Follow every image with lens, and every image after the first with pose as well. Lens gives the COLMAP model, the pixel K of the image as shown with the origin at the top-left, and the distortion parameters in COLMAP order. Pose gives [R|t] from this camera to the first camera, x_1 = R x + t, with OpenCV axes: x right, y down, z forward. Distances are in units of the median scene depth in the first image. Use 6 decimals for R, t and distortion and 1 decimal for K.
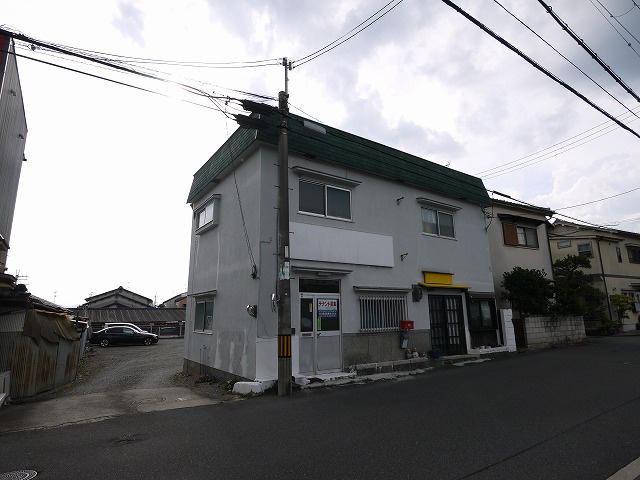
lens RADIAL K [[367.0, 0, 320.0], [0, 367.0, 240.0], [0, 0, 1]] dist [-0.001328, -0.001033]
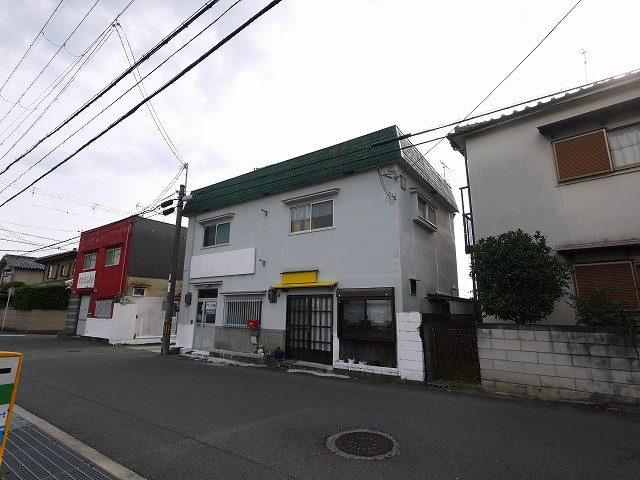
lens RADIAL K [[331.5, 0, 320.0], [0, 331.5, 240.0], [0, 0, 1]] dist [-0.002496, -0.000255]
pose [[0.338873, -0.177298, -0.923975, 1.252685], [0.173836, 0.976973, -0.123712, 0.135784], [0.924633, -0.118697, 0.361890, 0.815444]]
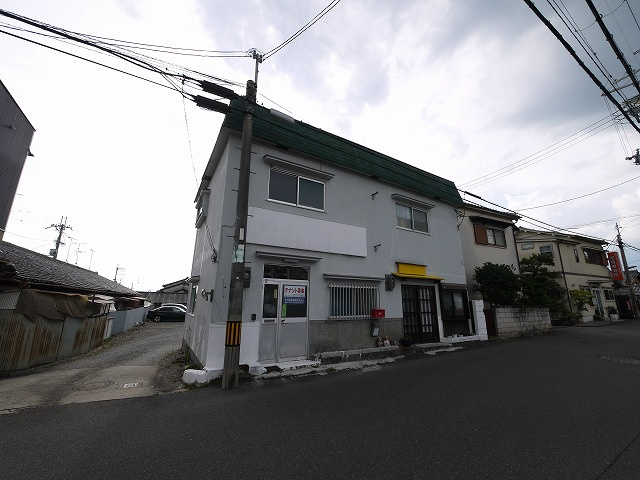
lens RADIAL K [[263.7, 0, 320.0], [0, 263.7, 240.0], [0, 0, 1]] dist [-0.008615, 0.000074]
pose [[0.997684, 0.009459, -0.067352, 0.117426], [-0.011276, 0.999581, -0.026645, 0.046379], [0.067072, 0.027343, 0.997373, 0.238897]]
